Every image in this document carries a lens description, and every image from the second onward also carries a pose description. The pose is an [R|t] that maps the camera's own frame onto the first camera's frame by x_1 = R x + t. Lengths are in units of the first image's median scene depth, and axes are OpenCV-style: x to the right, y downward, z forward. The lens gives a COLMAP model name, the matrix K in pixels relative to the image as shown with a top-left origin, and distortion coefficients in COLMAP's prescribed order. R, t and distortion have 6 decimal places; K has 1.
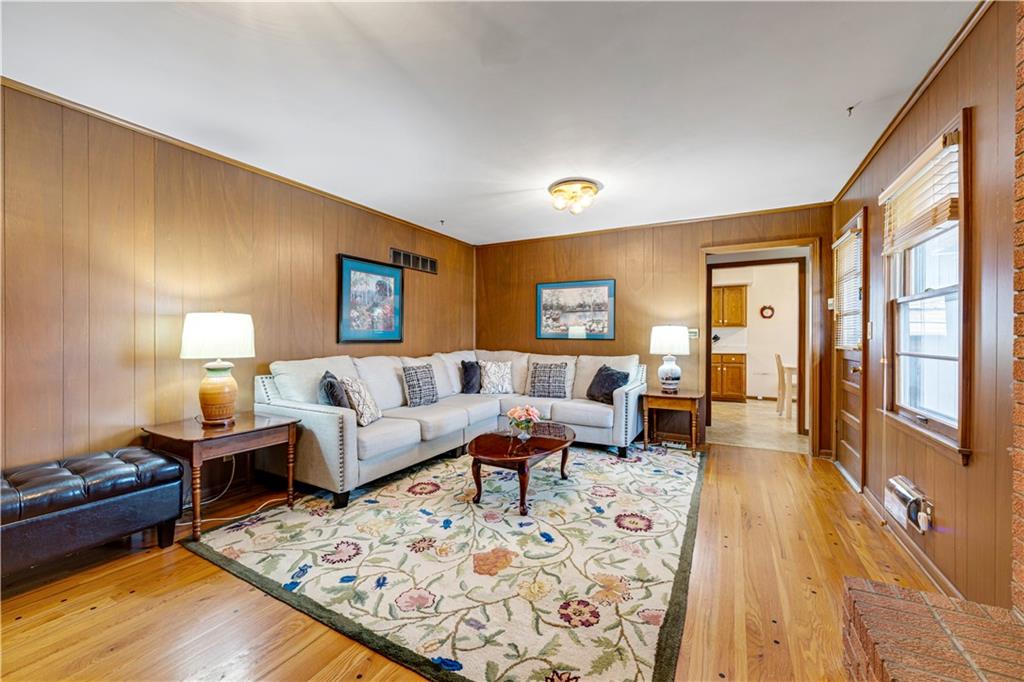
lens RADIAL K [[410.8, 0, 518.6], [0, 410.8, 337.0], [0, 0, 1]] dist [0.001556, -0.000821]
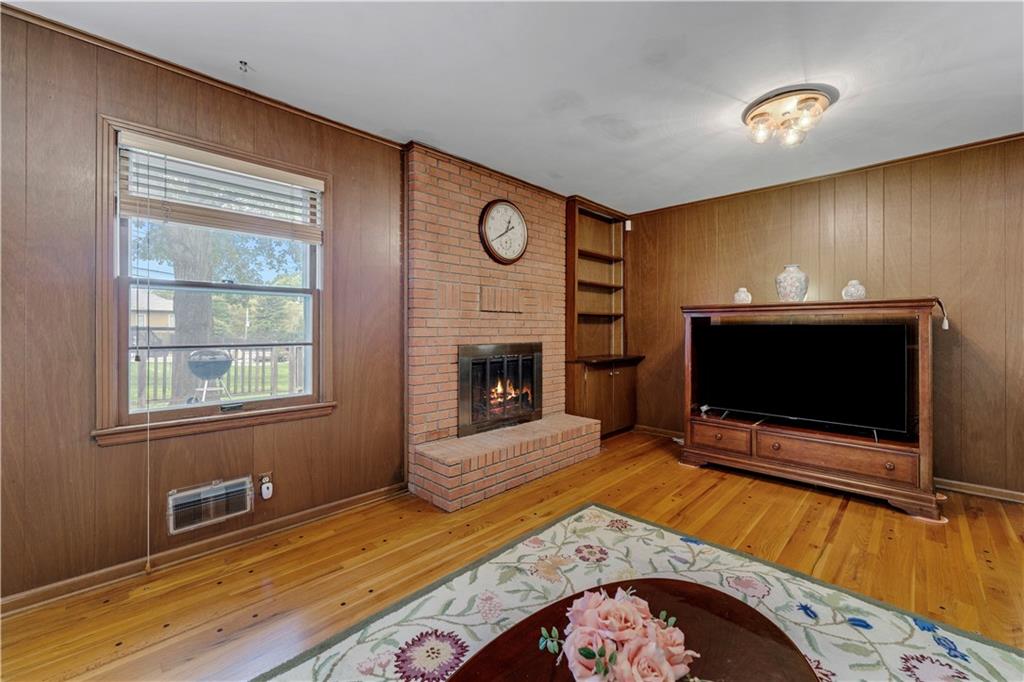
lens RADIAL K [[410.8, 0, 516.8], [0, 410.8, 327.8], [0, 0, 1]] dist [0.001556, -0.000821]
pose [[-0.956920, -0.003599, 0.290329, 0.004306], [-0.004044, 0.999991, -0.000935, -0.000045], [-0.290324, -0.002068, -0.956926, 1.509320]]
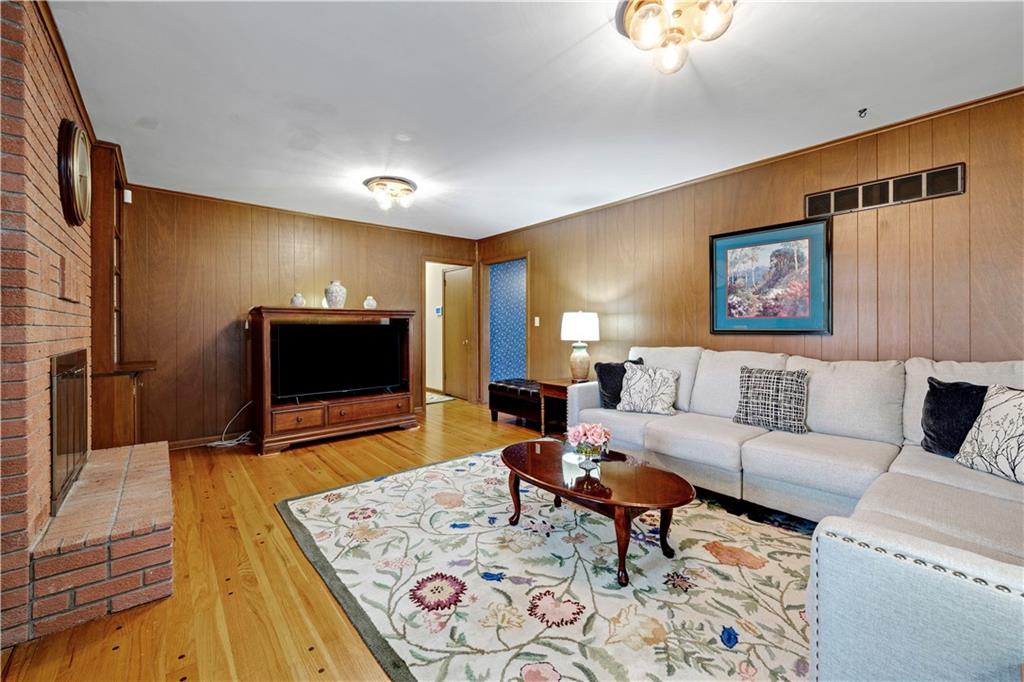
lens RADIAL K [[410.8, 0, 499.6], [0, 410.8, 331.3], [0, 0, 1]] dist [0.001556, -0.000821]
pose [[-0.397430, 0.005753, -0.917614, 0.878200], [0.001239, 0.999983, 0.005733, 0.005176], [0.917632, 0.001142, -0.397431, 1.373605]]
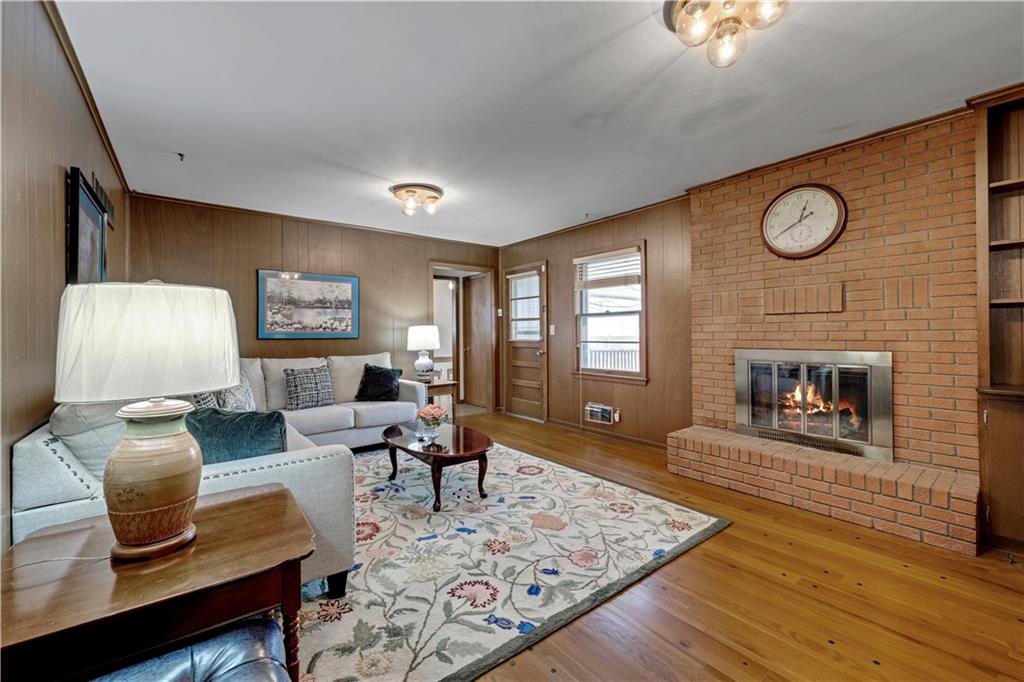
lens RADIAL K [[410.8, 0, 518.0], [0, 410.8, 333.1], [0, 0, 1]] dist [0.001556, -0.000821]
pose [[0.394770, -0.005286, 0.918765, -0.988504], [0.010407, 0.999945, 0.001281, -0.007063], [-0.918721, 0.009056, 0.394803, 0.494567]]
